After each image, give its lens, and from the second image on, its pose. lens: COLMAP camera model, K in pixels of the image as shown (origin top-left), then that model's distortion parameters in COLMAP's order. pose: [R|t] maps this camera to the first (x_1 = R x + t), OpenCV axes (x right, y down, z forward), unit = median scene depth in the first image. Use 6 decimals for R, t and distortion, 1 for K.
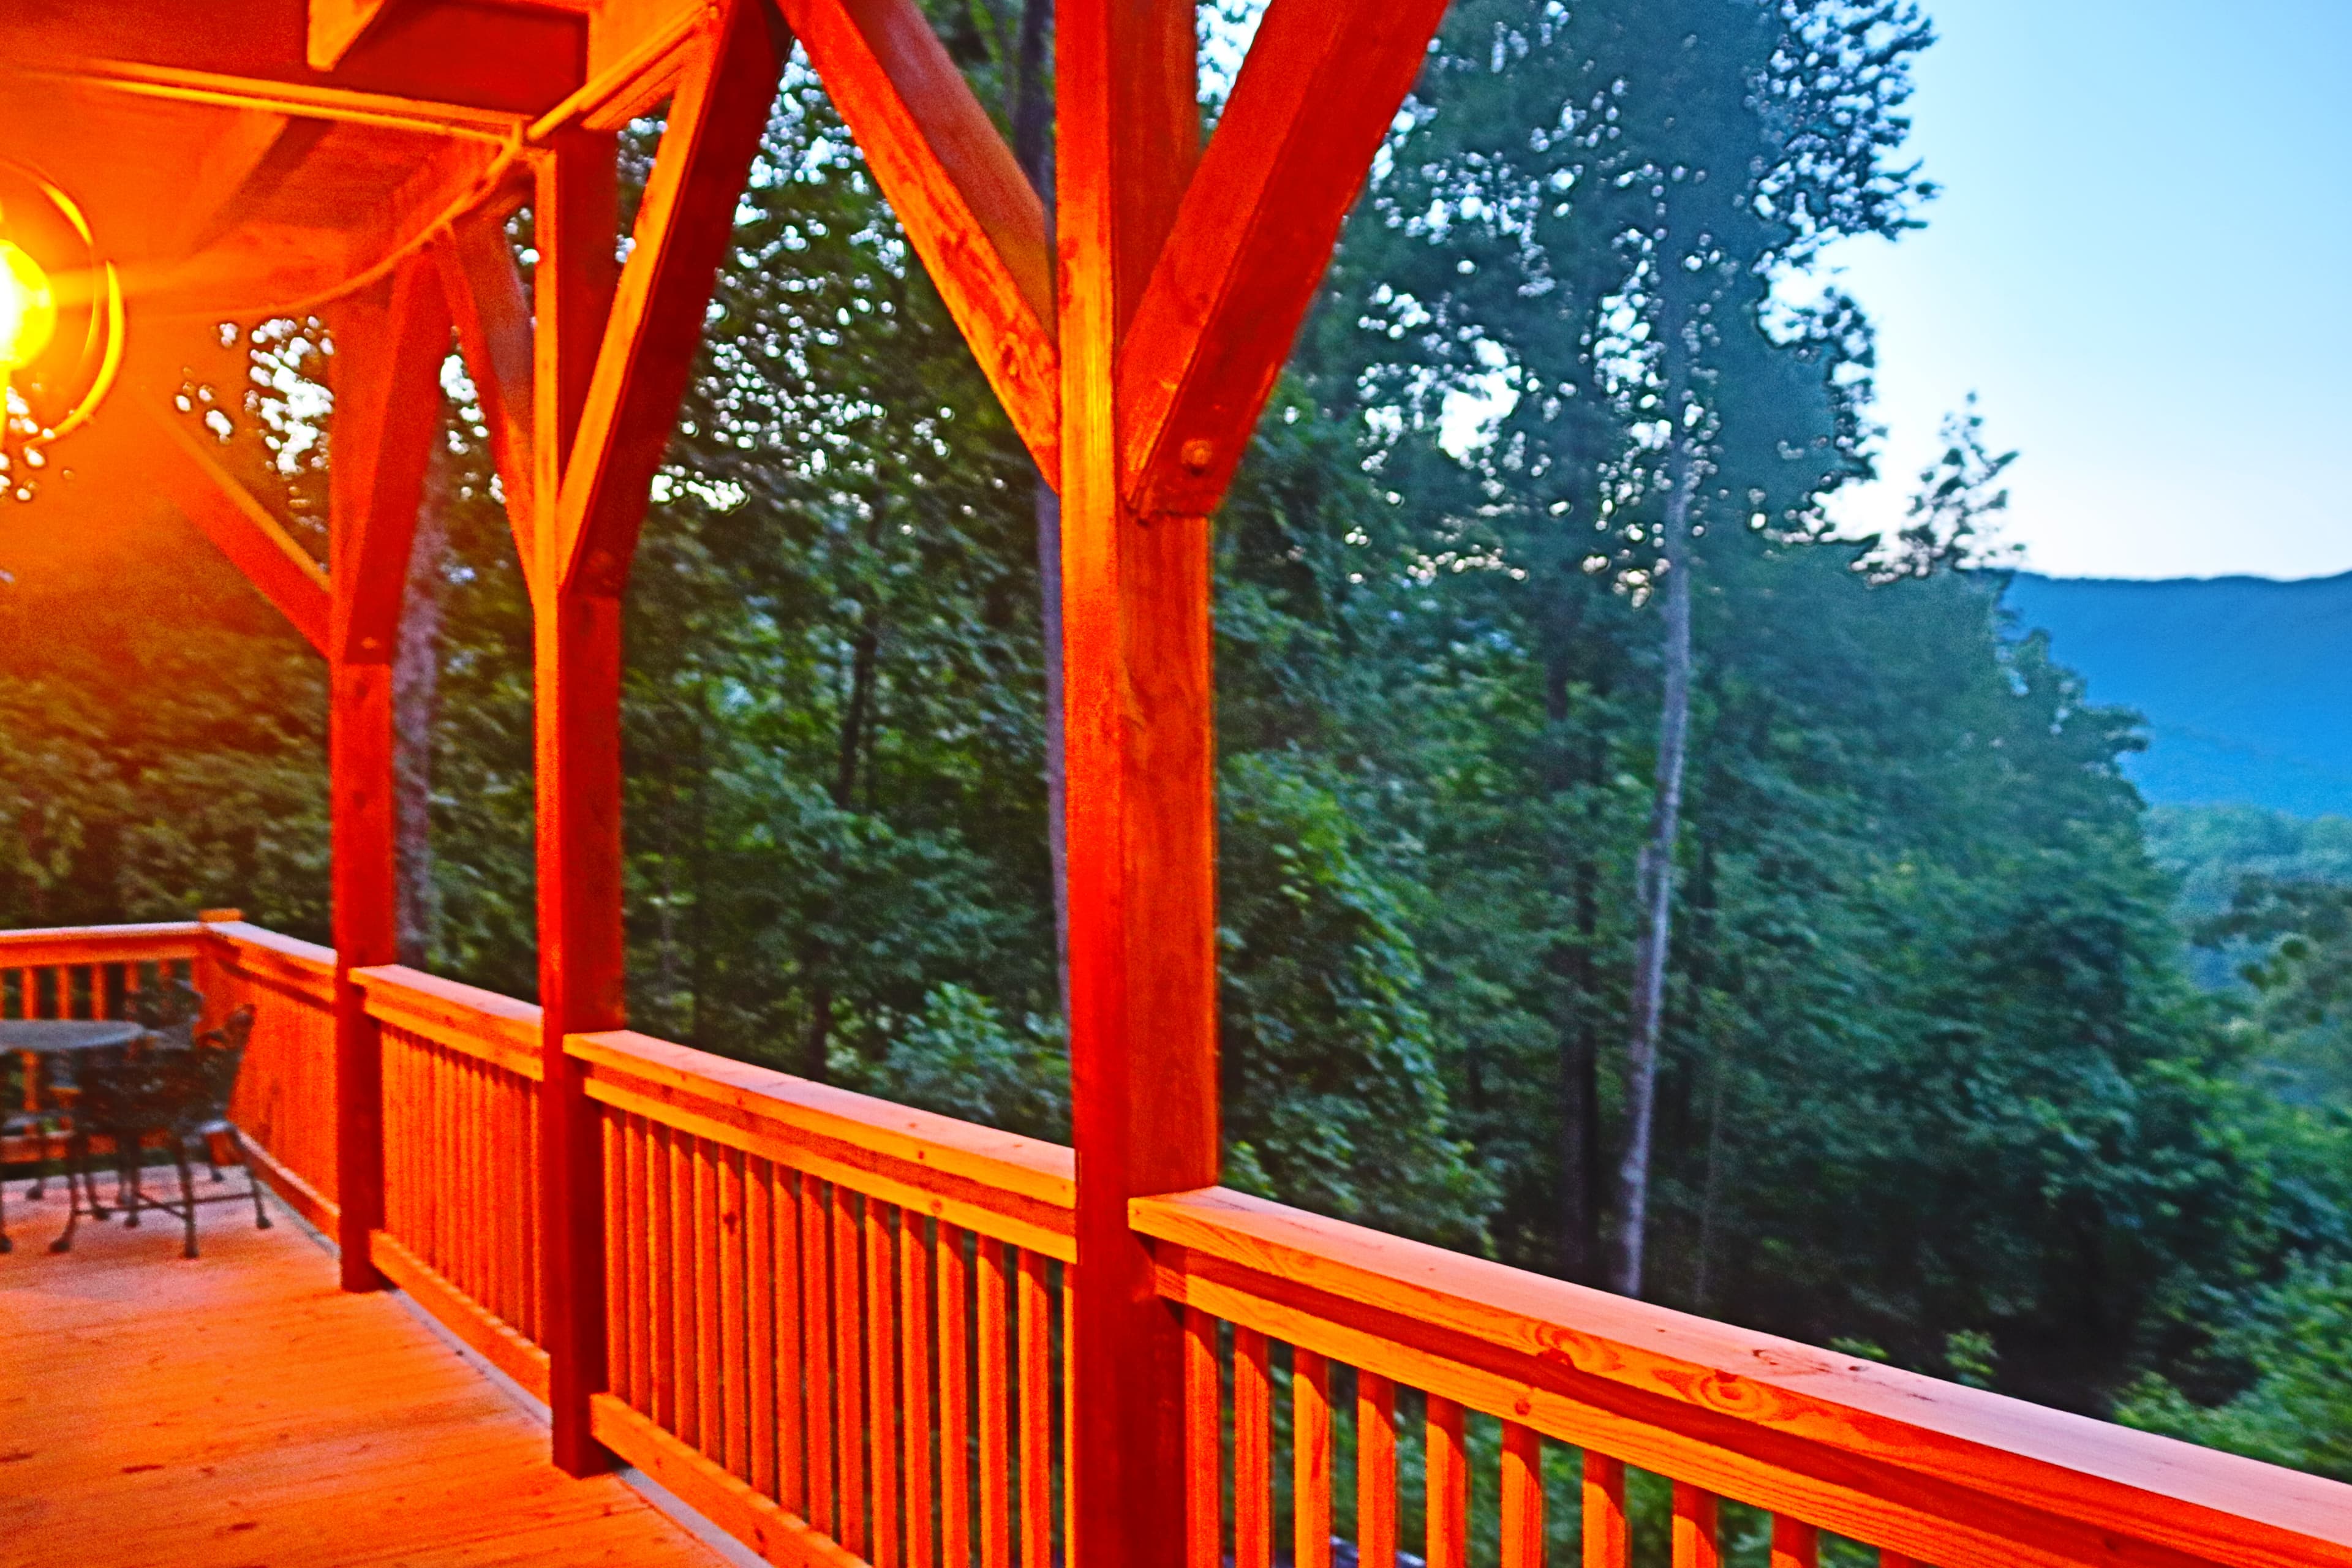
lens RADIAL K [[2102.4, 0, 1176.7], [0, 2102.4, 785.9], [0, 0, 1]] dist [-0.083788, 0.003629]
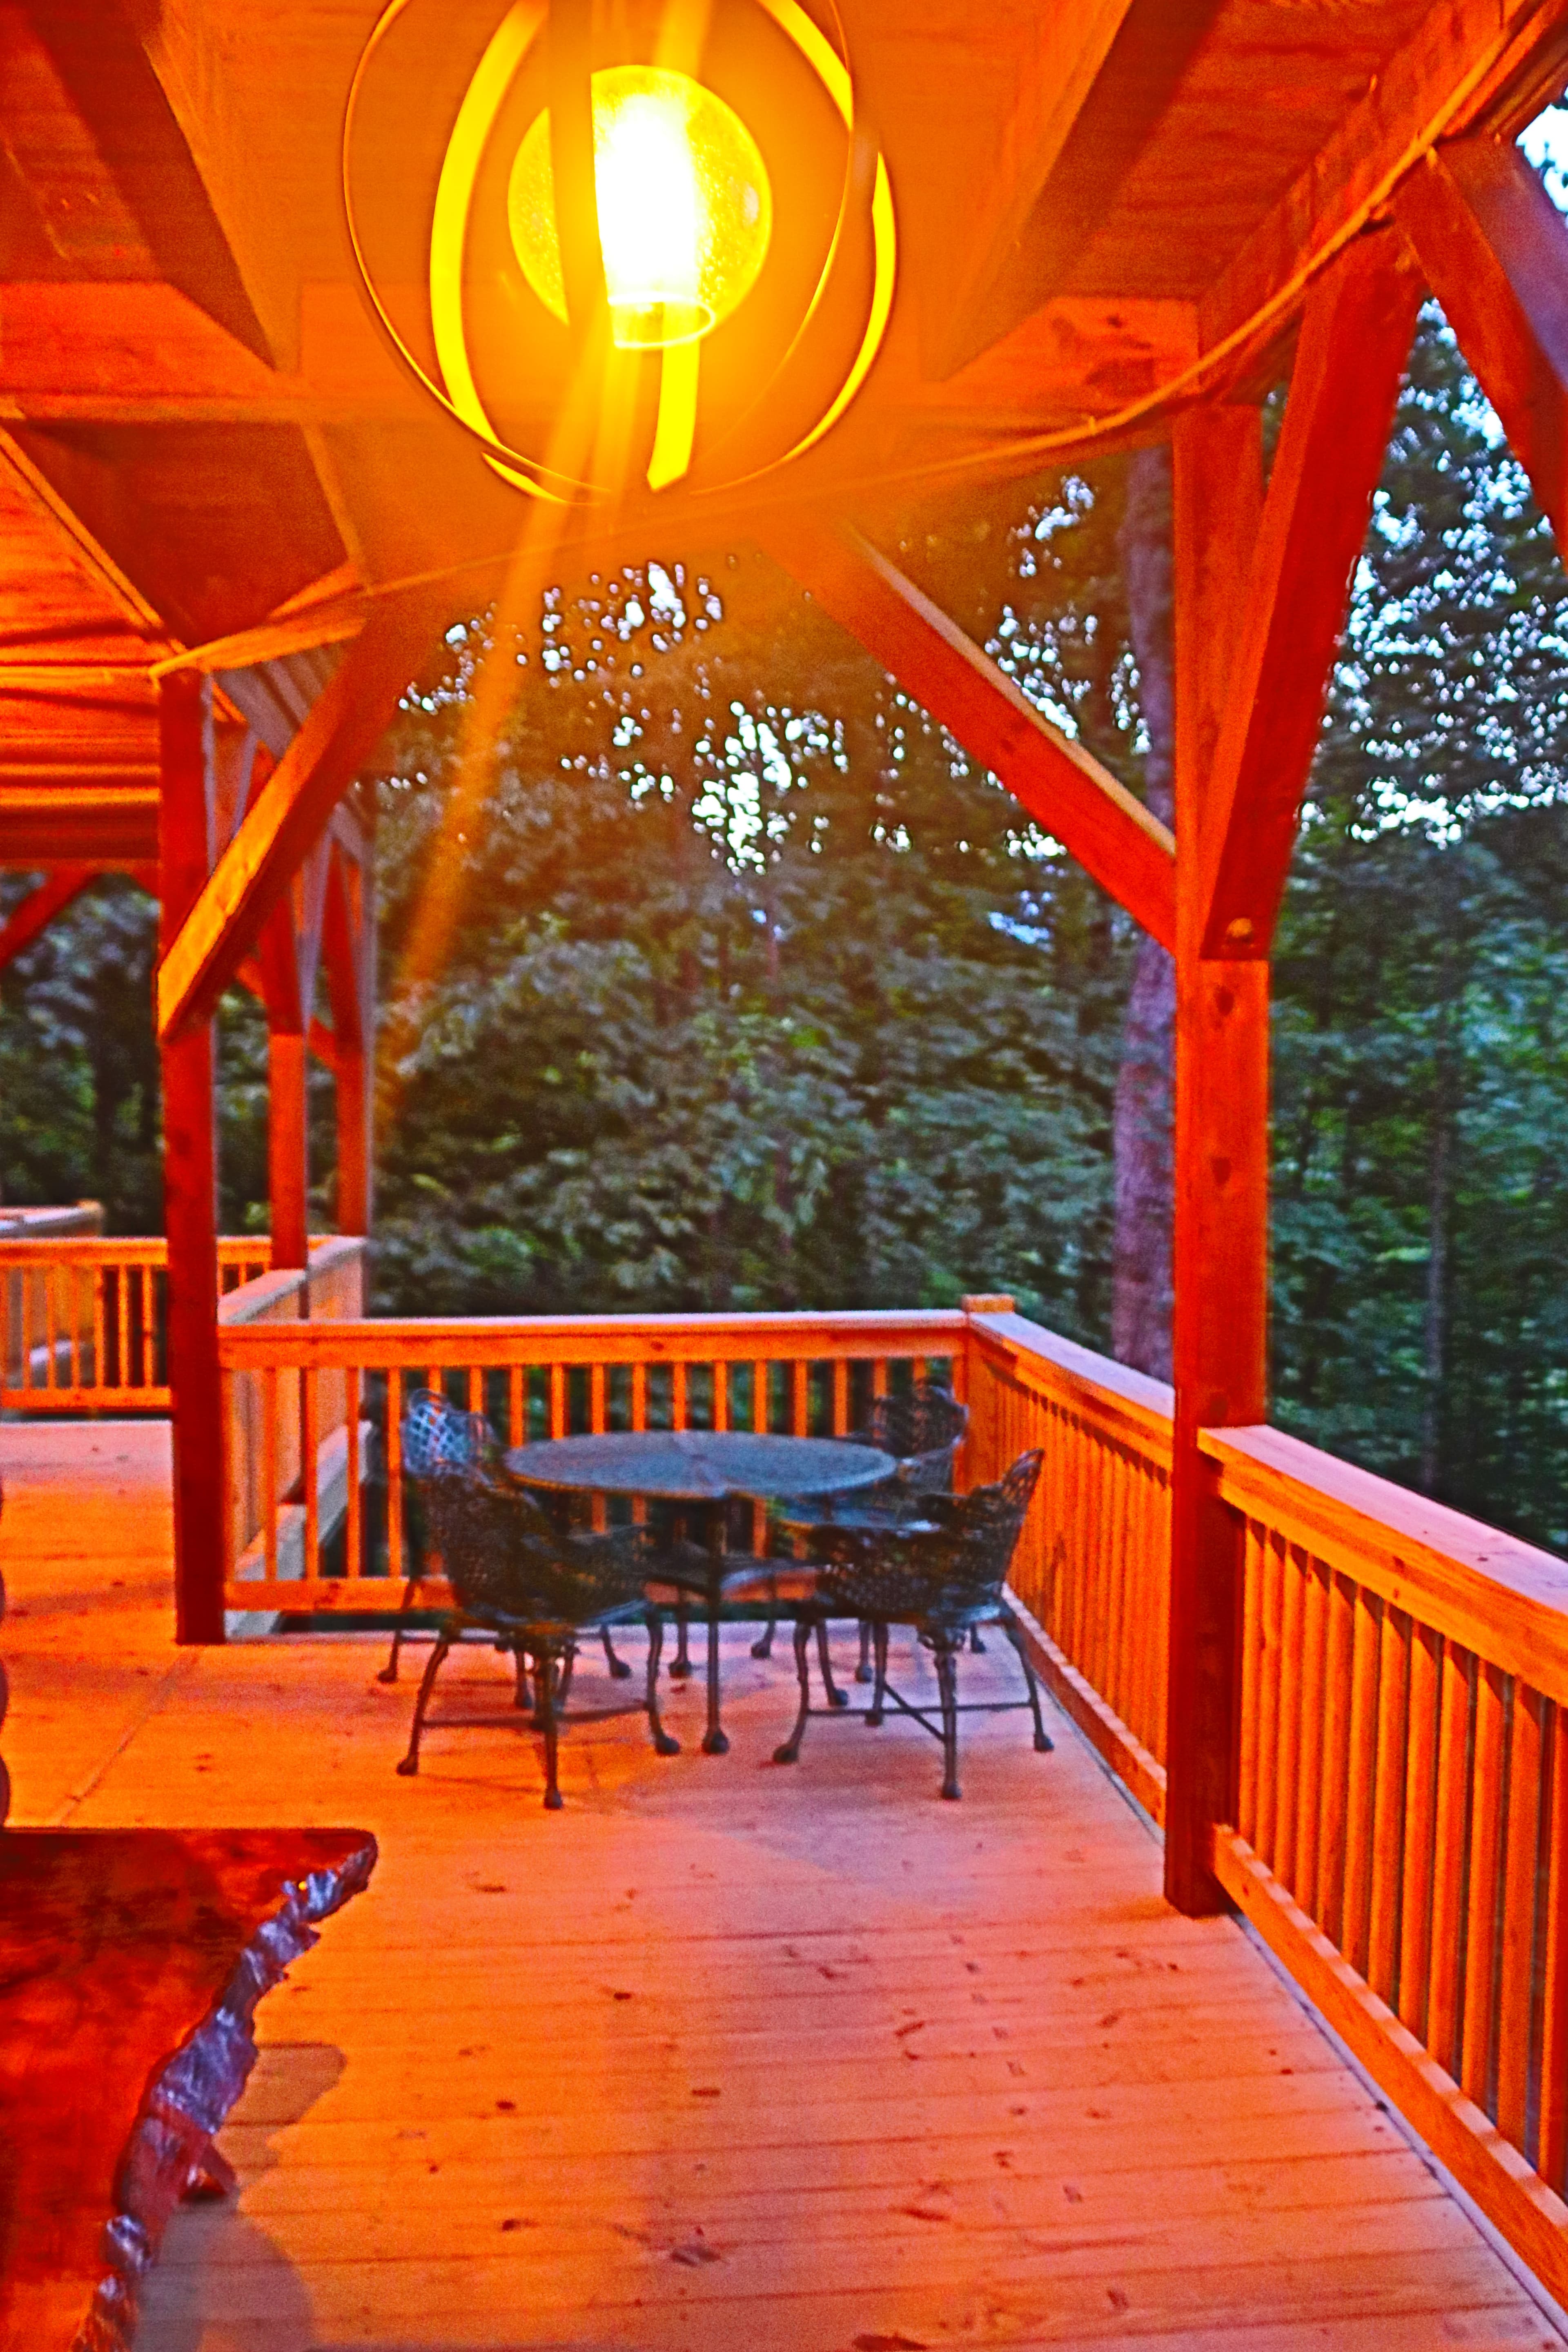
lens RADIAL K [[2102.4, 0, 783.8], [0, 2102.4, 1178.4], [0, 0, 1]] dist [-0.083788, 0.003629]
pose [[0.871922, 0.024641, -0.489025, -0.109141], [-0.012120, 0.999513, 0.028753, -0.004593], [0.489495, -0.019143, 0.871796, 0.206298]]
